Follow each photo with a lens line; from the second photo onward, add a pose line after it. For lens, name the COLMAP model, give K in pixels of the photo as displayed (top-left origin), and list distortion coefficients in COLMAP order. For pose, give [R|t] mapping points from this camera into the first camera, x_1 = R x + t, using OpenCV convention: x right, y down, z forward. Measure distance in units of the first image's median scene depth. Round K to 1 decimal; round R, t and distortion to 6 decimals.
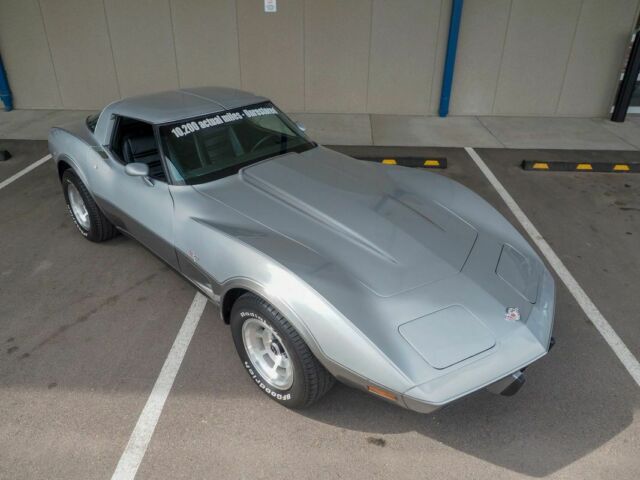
lens RADIAL K [[465.3, 0, 320.0], [0, 465.3, 240.0], [0, 0, 1]] dist [-0.000293, -0.003486]
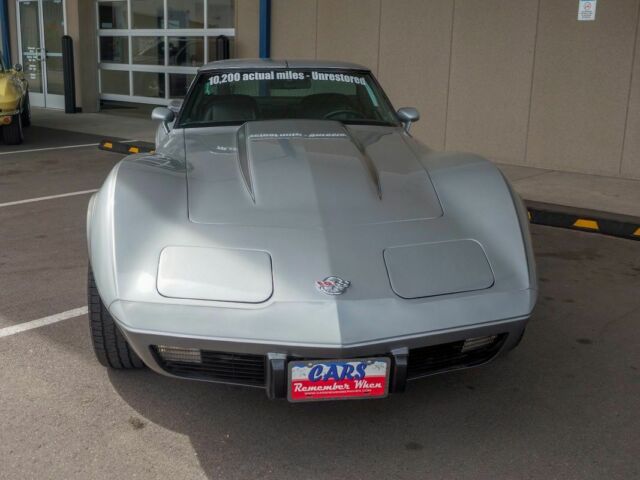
lens RADIAL K [[770.8, 0, 320.0], [0, 770.8, 240.0], [0, 0, 1]] dist [0.002194, -0.017648]
pose [[0.774735, 0.159490, -0.611841, 0.417995], [-0.313047, 0.937493, -0.152013, 0.107650], [0.549352, 0.309305, 0.776236, 0.062652]]
